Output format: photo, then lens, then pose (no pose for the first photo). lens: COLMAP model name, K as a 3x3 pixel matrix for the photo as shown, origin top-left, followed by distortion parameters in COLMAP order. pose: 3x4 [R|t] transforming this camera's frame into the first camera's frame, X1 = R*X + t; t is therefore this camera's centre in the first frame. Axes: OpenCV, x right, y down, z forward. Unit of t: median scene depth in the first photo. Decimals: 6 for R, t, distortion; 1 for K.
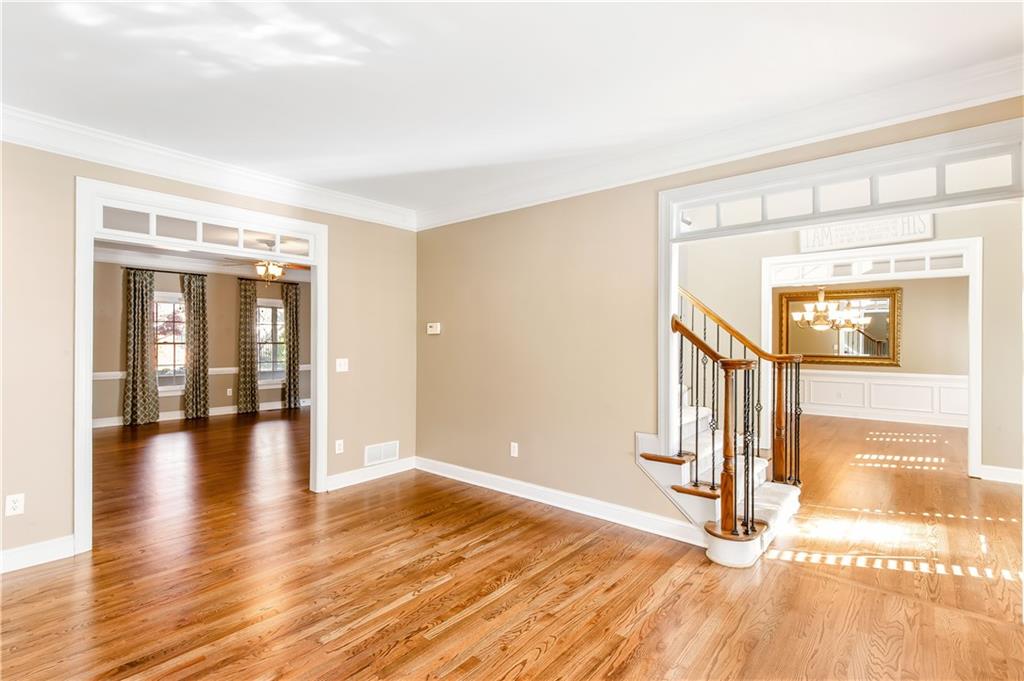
lens RADIAL K [[501.1, 0, 512.0], [0, 501.1, 340.5], [0, 0, 1]] dist [-0.002768, -0.001429]
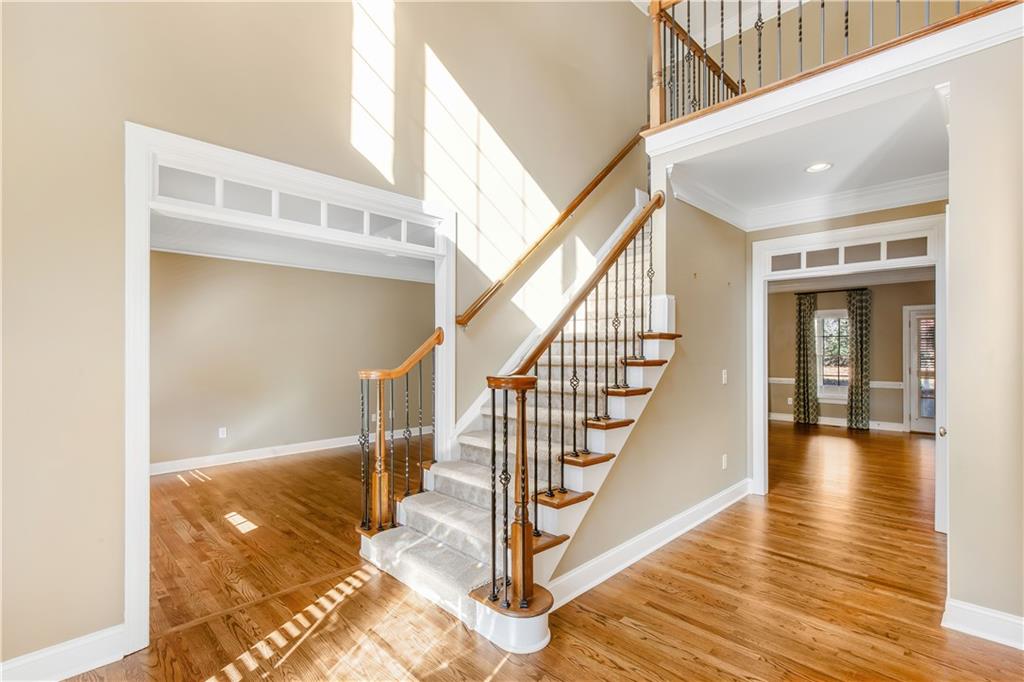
lens RADIAL K [[468.0, 0, 512.0], [0, 468.0, 341.0], [0, 0, 1]] dist [0.001078, 0.000138]
pose [[-0.090509, -0.019706, -0.995701, 0.509977], [-0.003153, 0.999805, -0.019501, -0.005611], [0.995891, 0.001374, -0.090554, 0.483683]]
